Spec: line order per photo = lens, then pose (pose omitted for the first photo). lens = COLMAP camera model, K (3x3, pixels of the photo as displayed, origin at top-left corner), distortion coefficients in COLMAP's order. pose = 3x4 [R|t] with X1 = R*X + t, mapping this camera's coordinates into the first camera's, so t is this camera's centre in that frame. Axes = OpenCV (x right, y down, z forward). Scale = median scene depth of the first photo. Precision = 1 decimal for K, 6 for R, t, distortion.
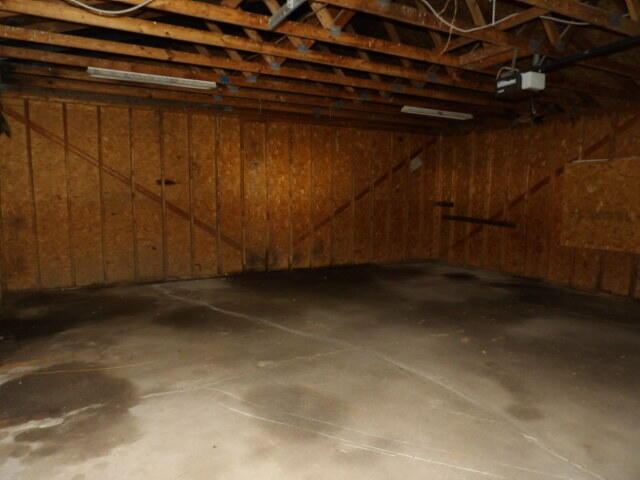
lens RADIAL K [[462.8, 0, 319.3], [0, 462.8, 241.2], [0, 0, 1]] dist [0.002179, 0.017262]
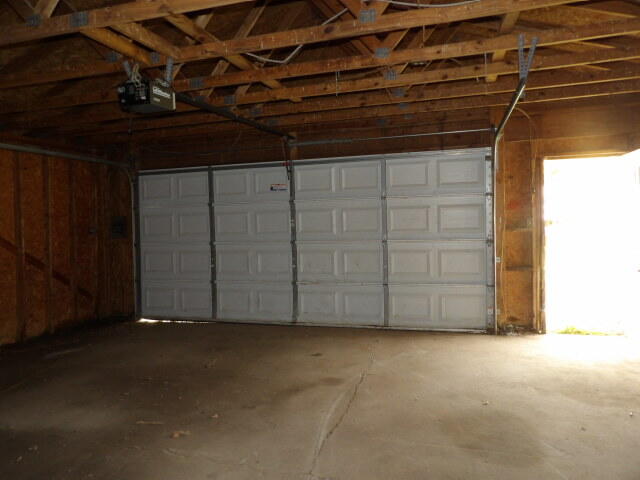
lens RADIAL K [[462.8, 0, 318.0], [0, 462.8, 238.5], [0, 0, 1]] dist [0.002179, 0.017262]
pose [[-0.708065, -0.024437, 0.705725, -0.440074], [0.091358, 0.987832, 0.125866, -0.204682], [-0.700213, 0.153595, -0.697216, 1.714752]]
